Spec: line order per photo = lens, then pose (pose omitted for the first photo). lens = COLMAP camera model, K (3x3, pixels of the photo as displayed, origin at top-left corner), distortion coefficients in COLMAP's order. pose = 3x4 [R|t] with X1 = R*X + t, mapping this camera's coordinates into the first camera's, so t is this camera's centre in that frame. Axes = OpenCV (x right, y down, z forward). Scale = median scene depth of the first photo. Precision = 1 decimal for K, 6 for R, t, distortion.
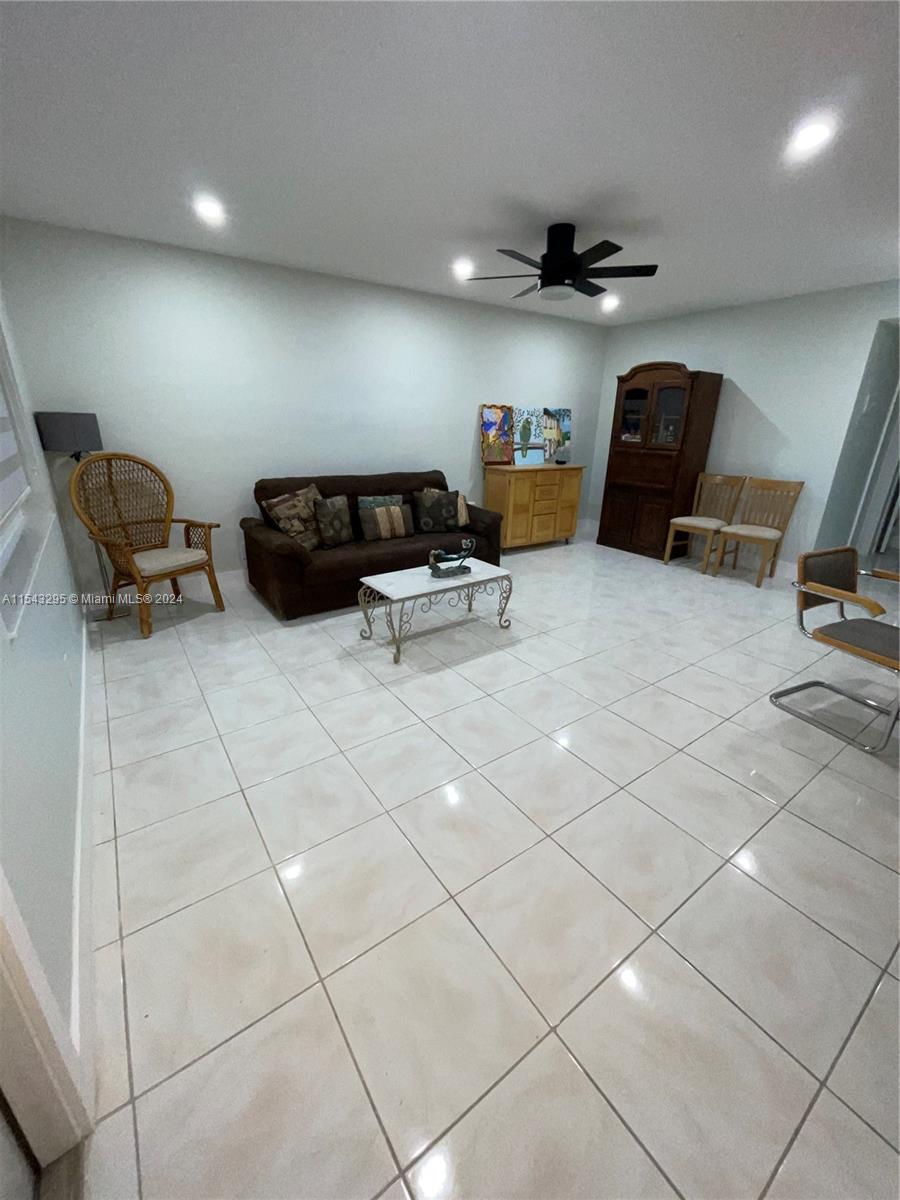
lens RADIAL K [[485.1, 0, 449.4], [0, 485.1, 599.7], [0, 0, 1]] dist [-0.001041, -0.000107]
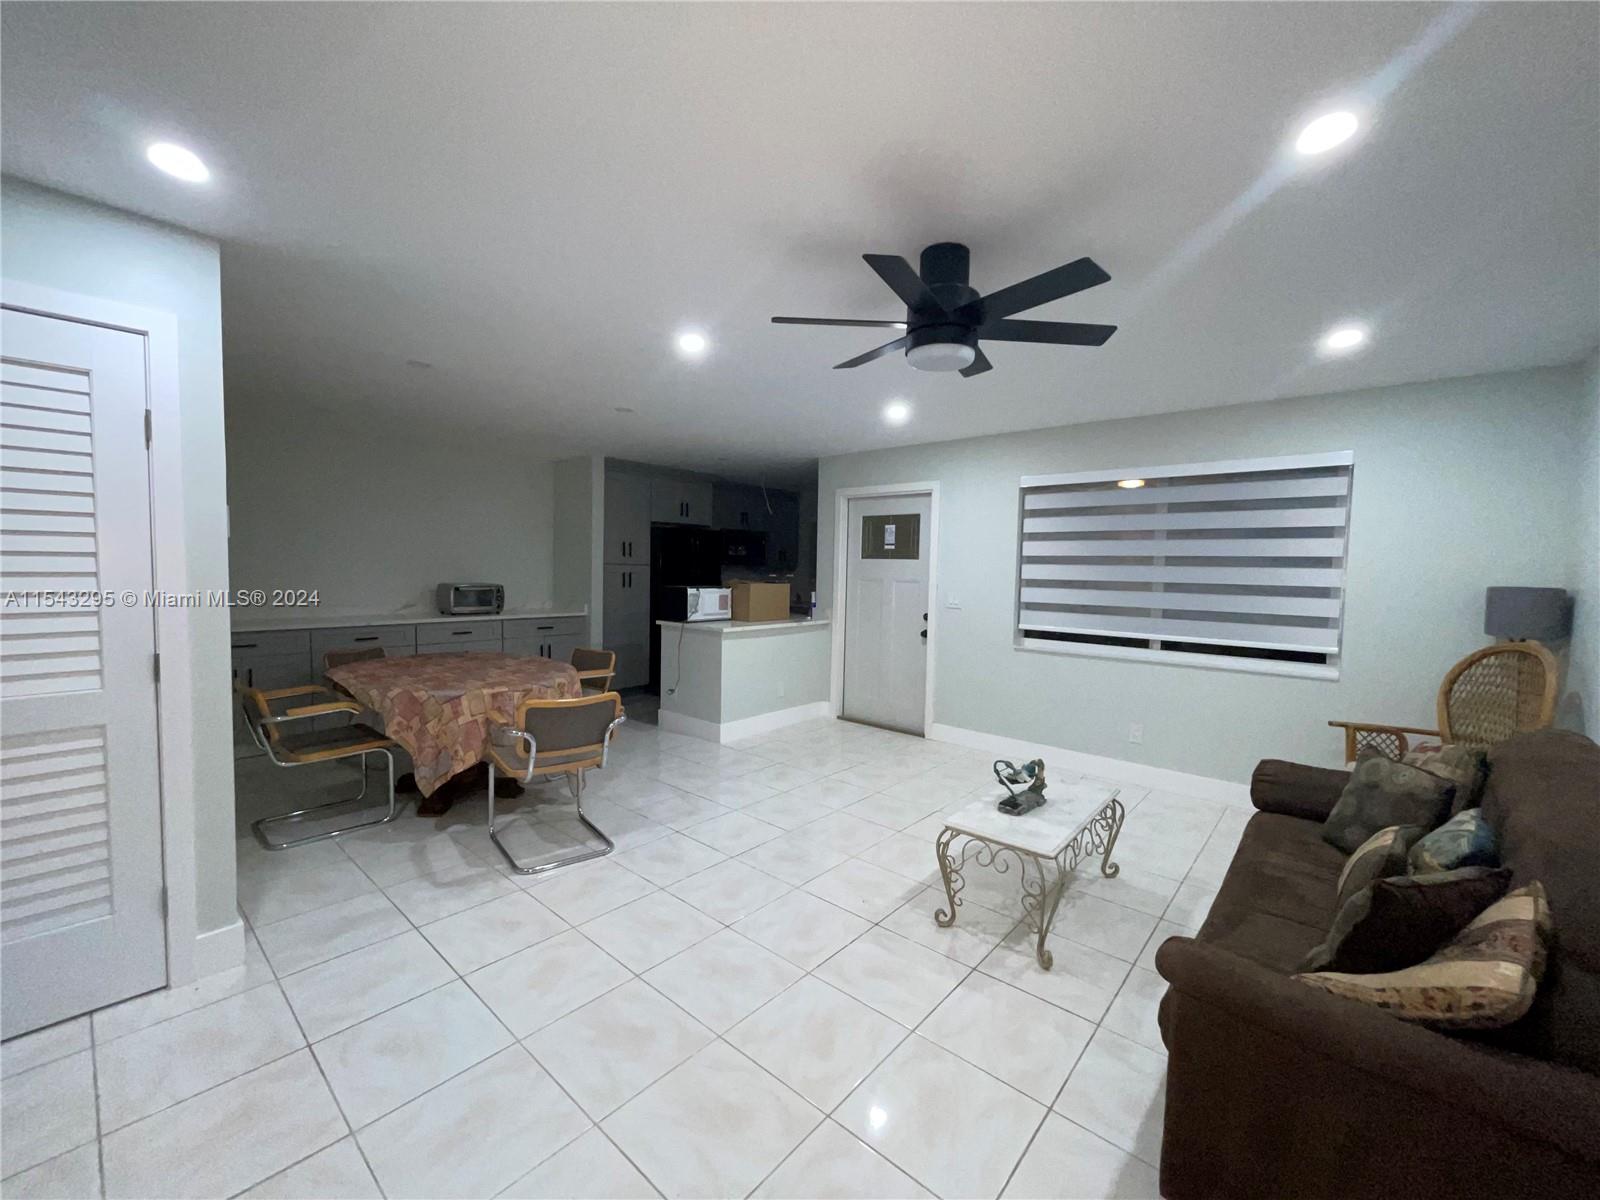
lens RADIAL K [[646.8, 0, 798.3], [0, 646.8, 601.7], [0, 0, 1]] dist [-0.001041, -0.000107]
pose [[-0.970313, -0.022471, -0.240805, 0.525079], [-0.116340, 0.916274, 0.383284, -0.621171], [0.212030, 0.399921, -0.891687, 1.667650]]
